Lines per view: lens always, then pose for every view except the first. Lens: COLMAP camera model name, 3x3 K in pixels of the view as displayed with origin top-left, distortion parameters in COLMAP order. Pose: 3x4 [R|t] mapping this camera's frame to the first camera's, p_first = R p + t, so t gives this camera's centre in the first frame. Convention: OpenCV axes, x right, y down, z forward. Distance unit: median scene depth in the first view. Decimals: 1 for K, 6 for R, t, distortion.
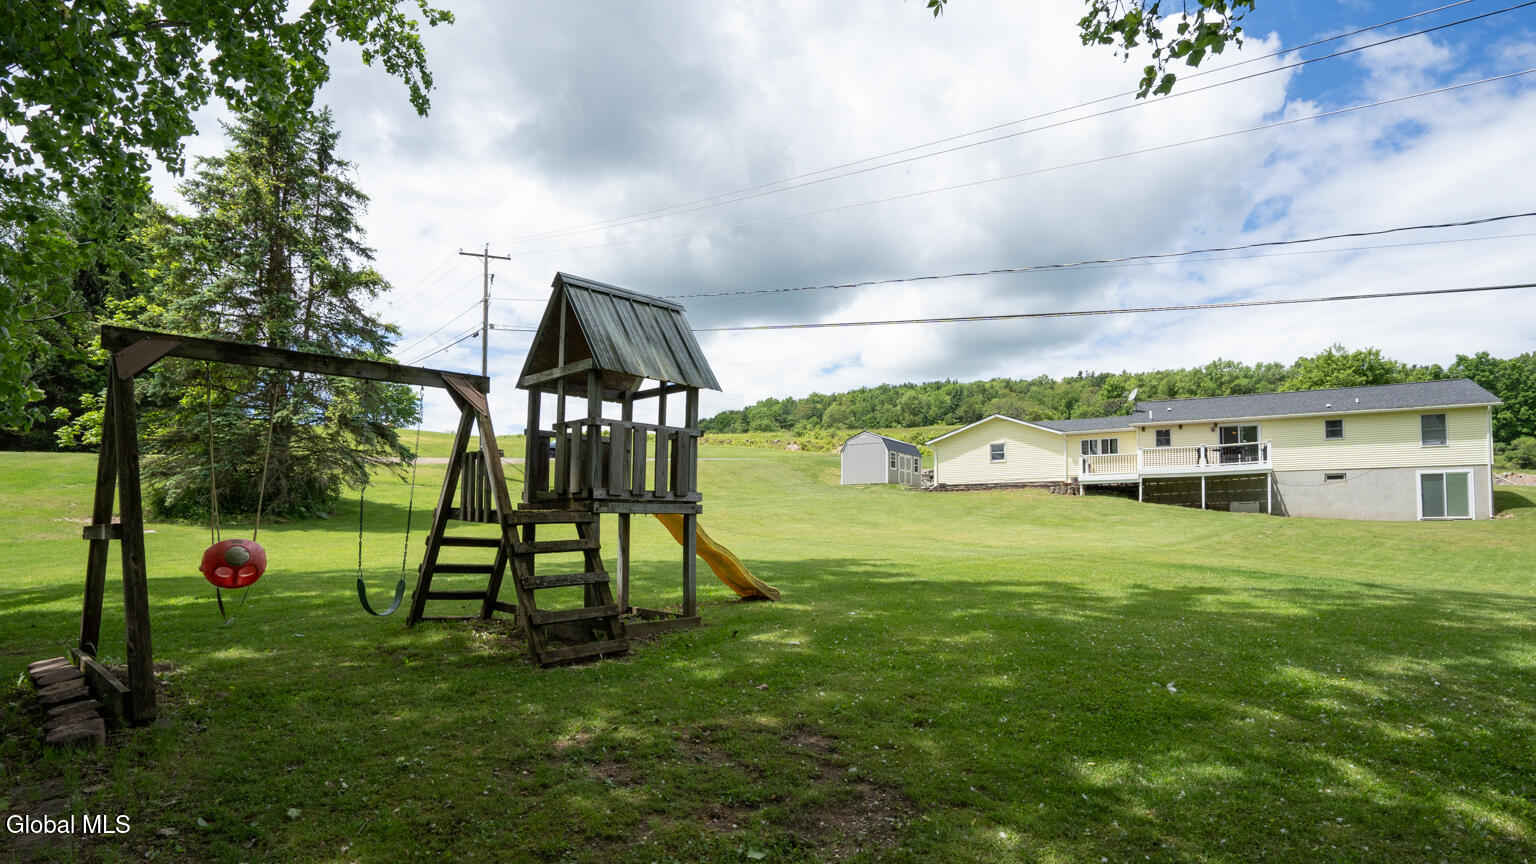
lens RADIAL K [[856.4, 0, 768.0], [0, 856.4, 432.0], [0, 0, 1]] dist [-0.040167, -0.000212]
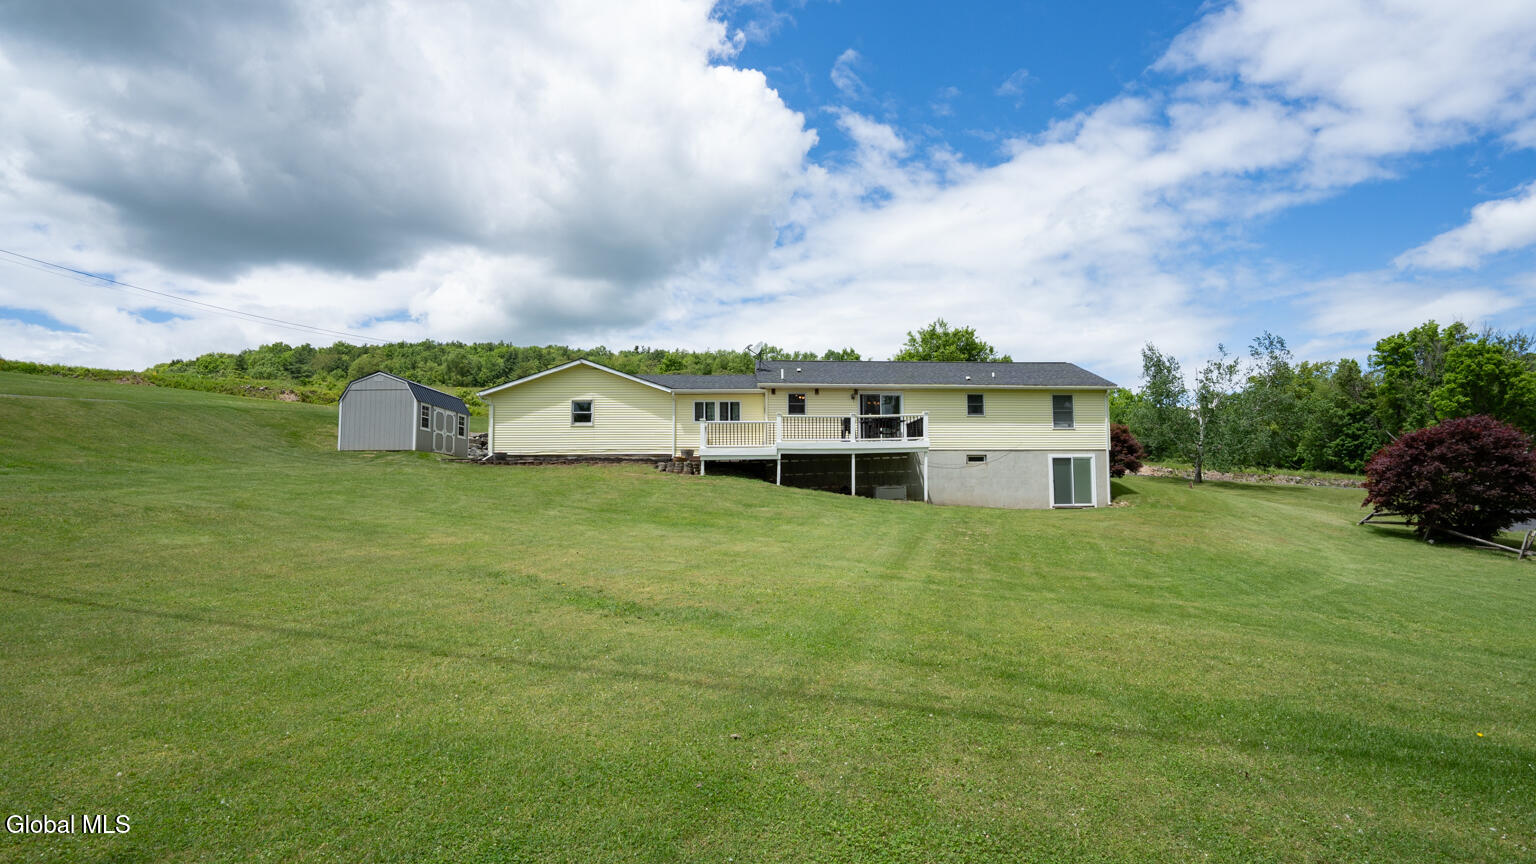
lens RADIAL K [[682.8, 0, 763.9], [0, 682.8, 432.0], [0, 0, 1]] dist [-0.048815, 0.020339]
pose [[0.828952, 0.041476, 0.557780, 0.079146], [-0.058726, 0.998189, 0.013052, 0.025158], [-0.556228, -0.043576, 0.829886, 0.456566]]
